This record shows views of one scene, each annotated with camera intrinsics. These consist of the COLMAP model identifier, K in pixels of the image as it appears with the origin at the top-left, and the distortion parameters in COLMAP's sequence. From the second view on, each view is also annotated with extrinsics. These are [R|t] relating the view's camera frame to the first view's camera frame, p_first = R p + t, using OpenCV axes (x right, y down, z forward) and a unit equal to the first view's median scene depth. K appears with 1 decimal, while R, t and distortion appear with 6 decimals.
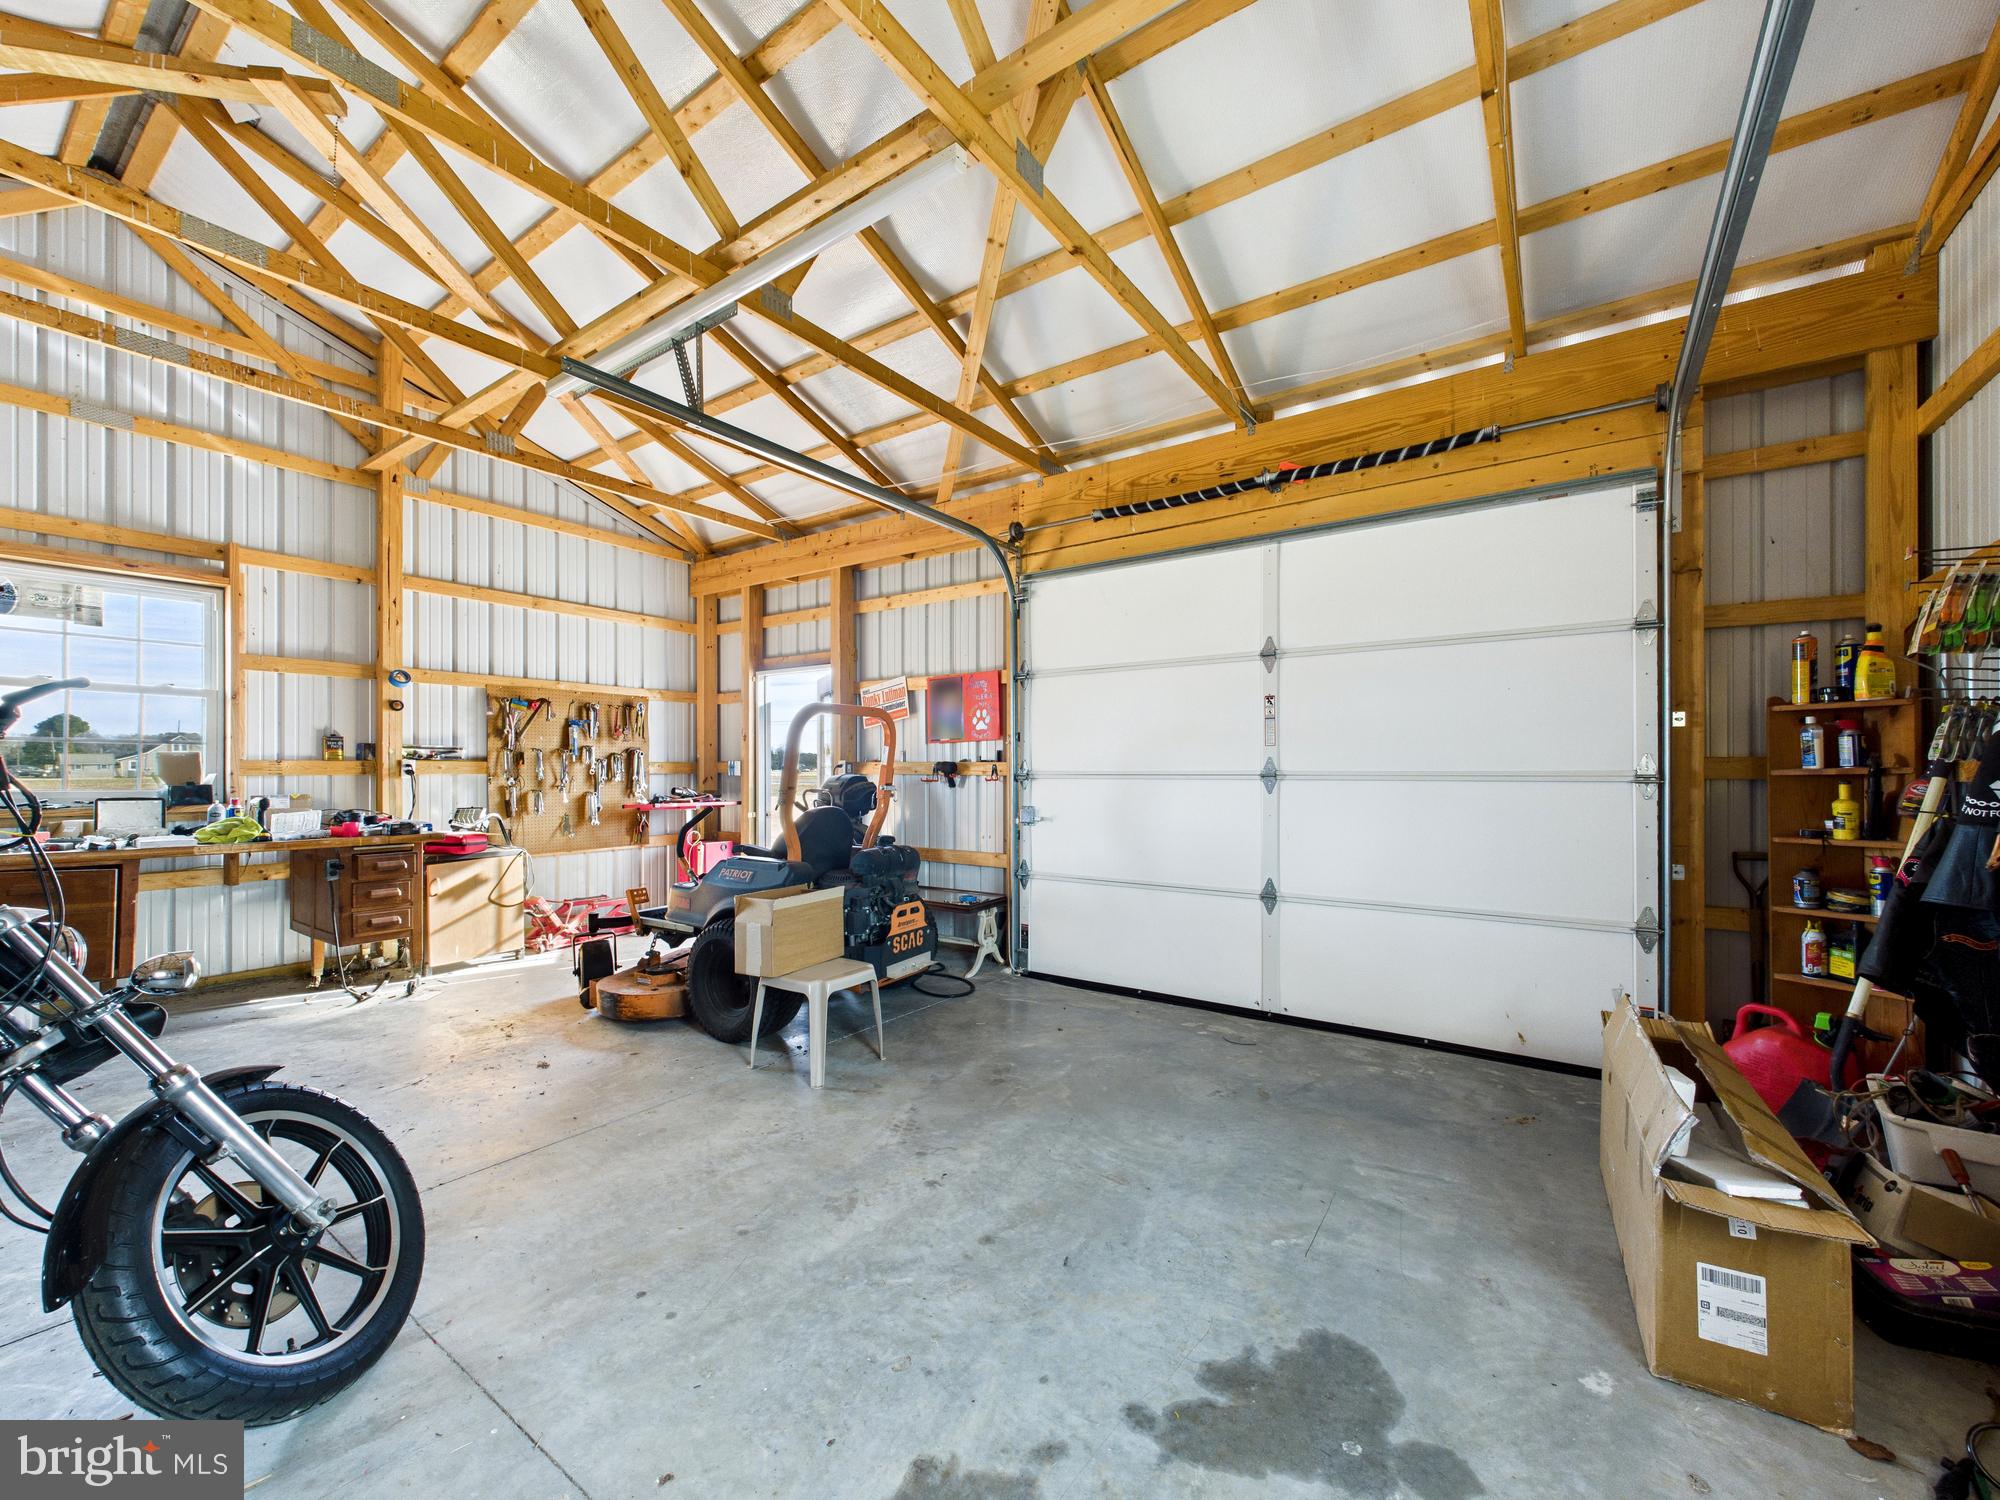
lens RADIAL K [[806.7, 0, 1001.8], [0, 806.7, 765.3], [0, 0, 1]] dist [0.000084, 0.000410]
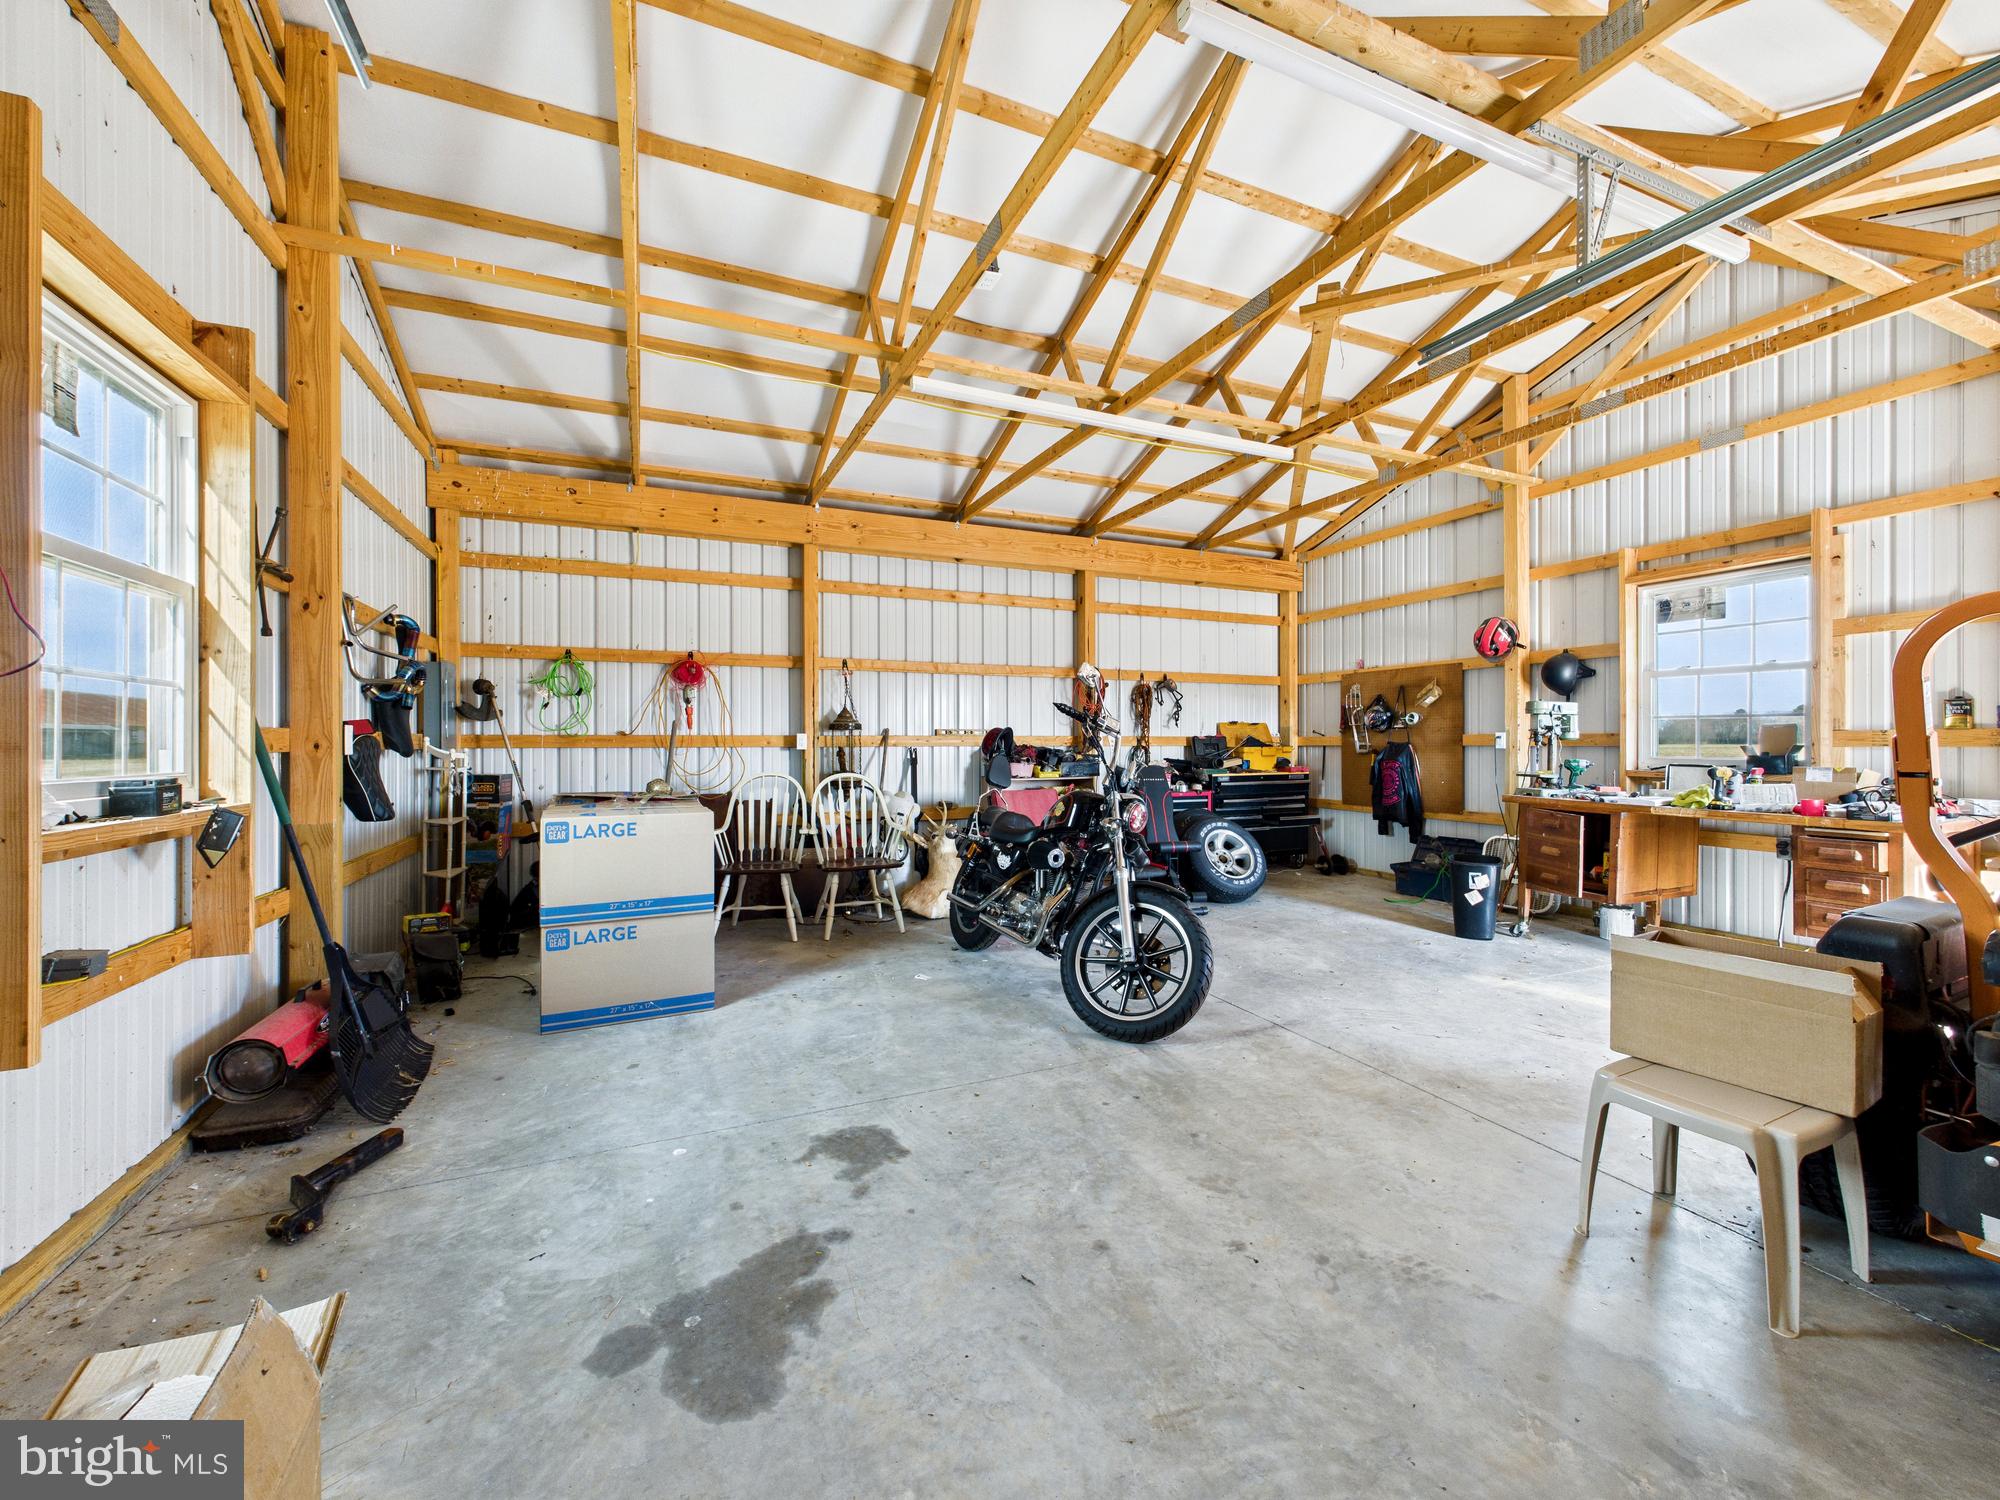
lens RADIAL K [[806.7, 0, 1003.5], [0, 806.7, 742.1], [0, 0, 1]] dist [0.000084, 0.000410]
pose [[-0.516665, 0.001114, -0.856187, 0.913222], [0.004921, 0.999987, -0.001668, 0.009349], [0.856174, -0.005075, -0.516663, 1.516247]]
